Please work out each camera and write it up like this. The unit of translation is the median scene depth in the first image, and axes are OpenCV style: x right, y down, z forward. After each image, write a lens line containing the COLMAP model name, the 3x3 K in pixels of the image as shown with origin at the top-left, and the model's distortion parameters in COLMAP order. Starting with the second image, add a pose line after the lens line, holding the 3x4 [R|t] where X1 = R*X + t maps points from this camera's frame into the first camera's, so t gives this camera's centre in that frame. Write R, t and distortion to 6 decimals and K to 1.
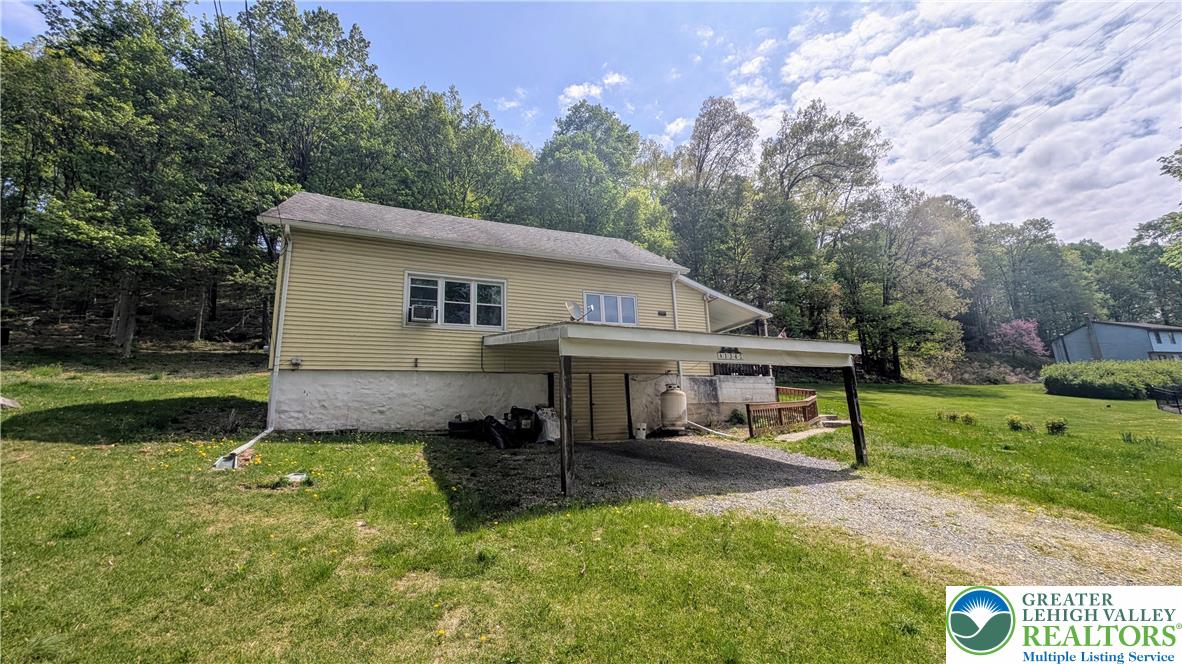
lens RADIAL K [[442.3, 0, 585.3], [0, 442.3, 336.8], [0, 0, 1]] dist [0.007027, -0.003550]
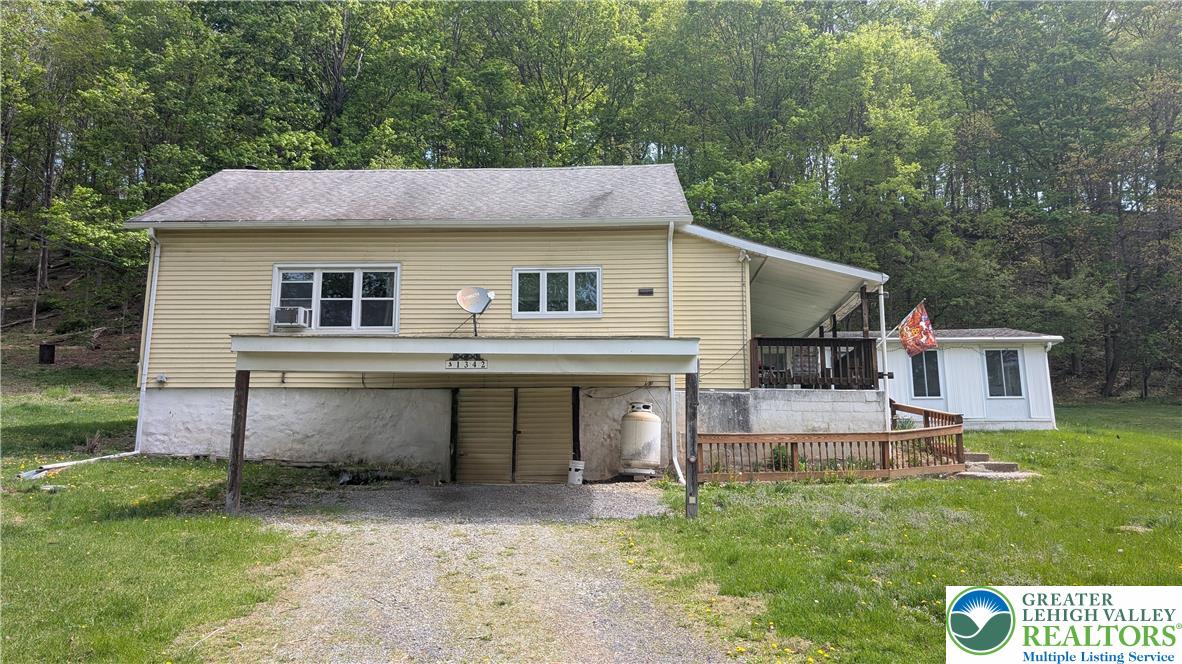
lens RADIAL K [[858.9, 0, 580.0], [0, 858.9, 331.9], [0, 0, 1]] dist [0.019543, -0.023234]
pose [[0.898479, -0.040158, -0.437176, 0.717310], [0.047354, 0.998863, 0.005569, -0.007790], [0.436455, -0.025705, 0.899359, -0.165670]]
